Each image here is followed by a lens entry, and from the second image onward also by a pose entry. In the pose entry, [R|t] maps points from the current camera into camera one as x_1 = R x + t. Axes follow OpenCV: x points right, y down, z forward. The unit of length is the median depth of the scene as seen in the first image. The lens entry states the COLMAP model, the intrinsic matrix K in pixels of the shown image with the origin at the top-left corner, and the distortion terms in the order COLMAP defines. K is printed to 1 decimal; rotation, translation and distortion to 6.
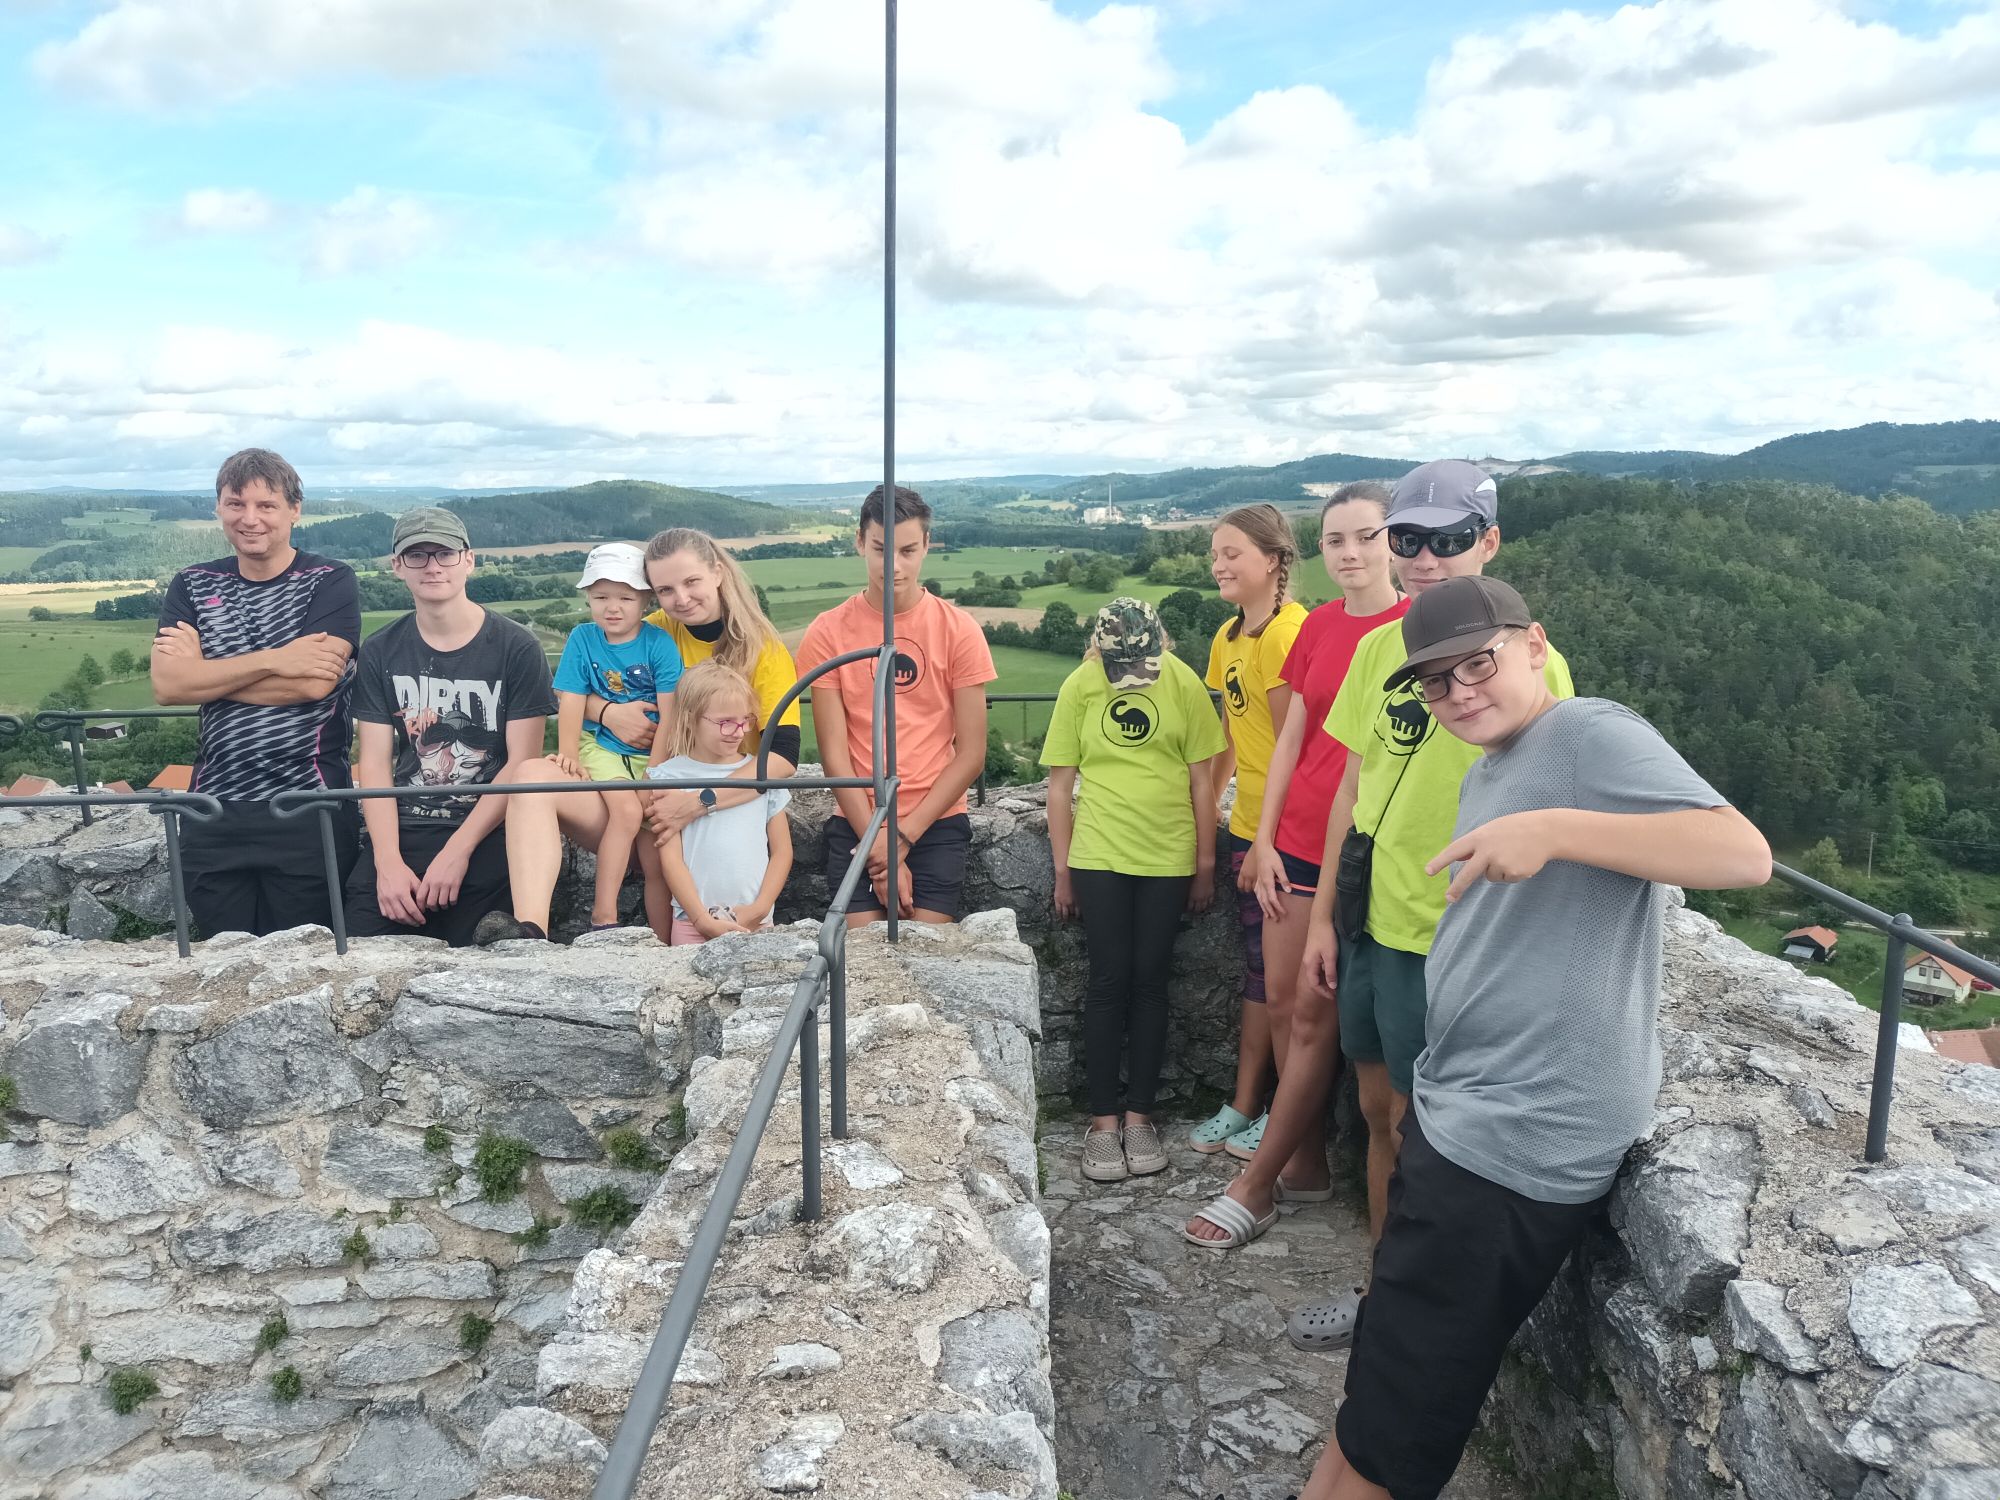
lens RADIAL K [[1499.1, 0, 1018.9], [0, 1499.1, 708.8], [0, 0, 1]] dist [0.030005, -0.040011]
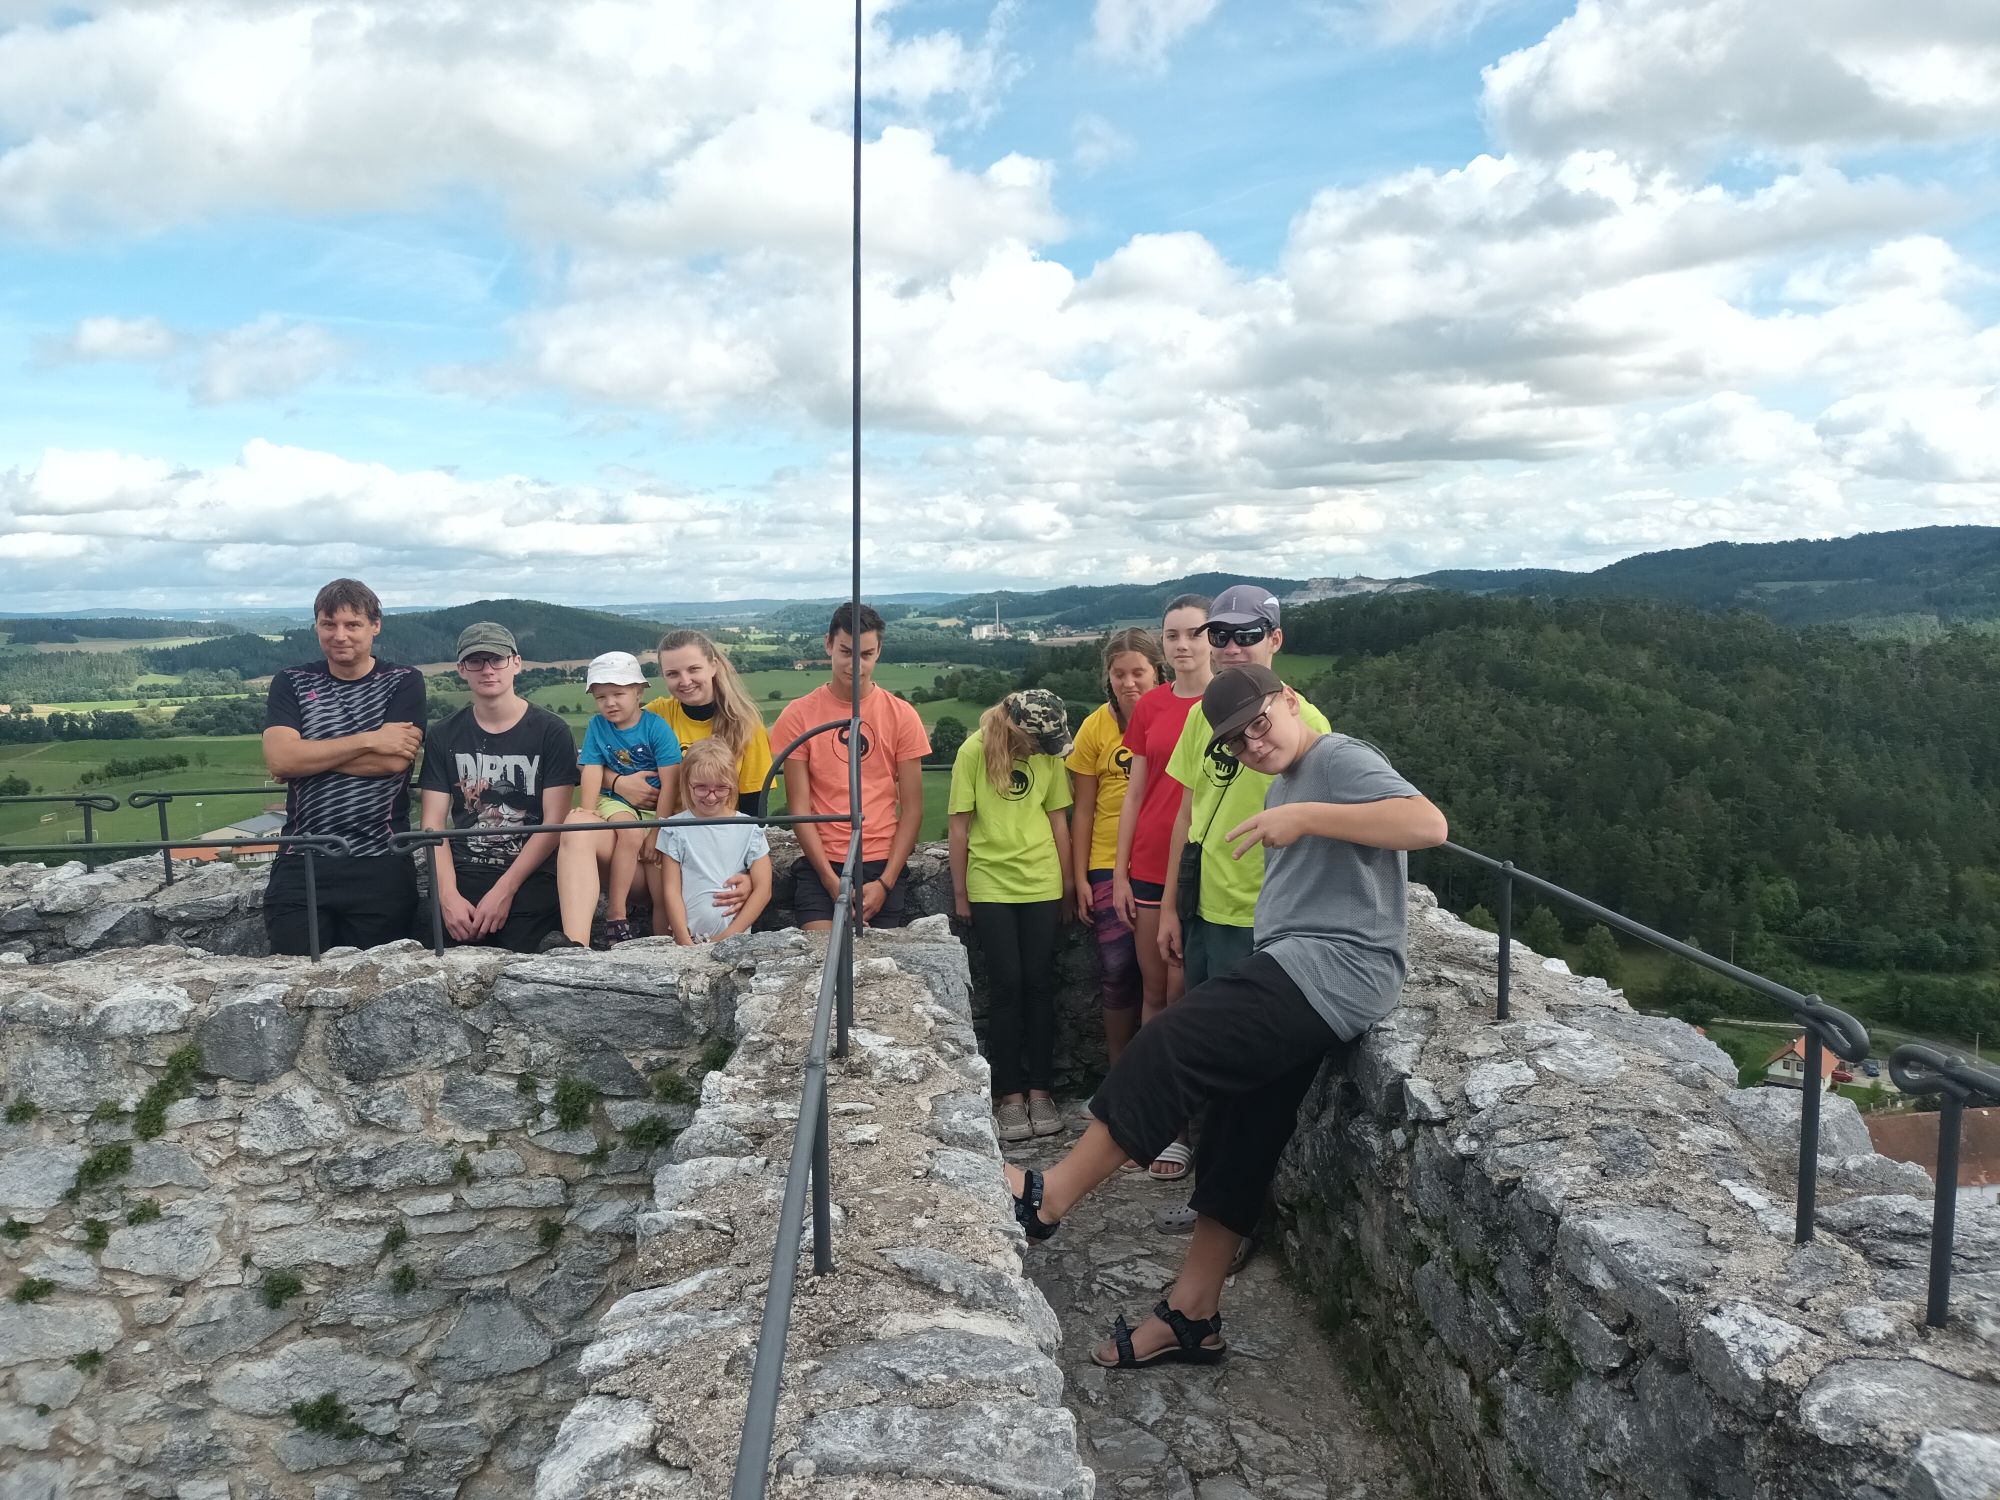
lens RADIAL K [[1499.1, 0, 1010.6], [0, 1499.1, 736.2], [0, 0, 1]] dist [0.030005, -0.040011]
pose [[0.997703, -0.009695, 0.067035, -0.031569], [0.013660, 0.998168, -0.058936, 0.047618], [-0.066341, 0.059716, 0.996008, -0.313474]]
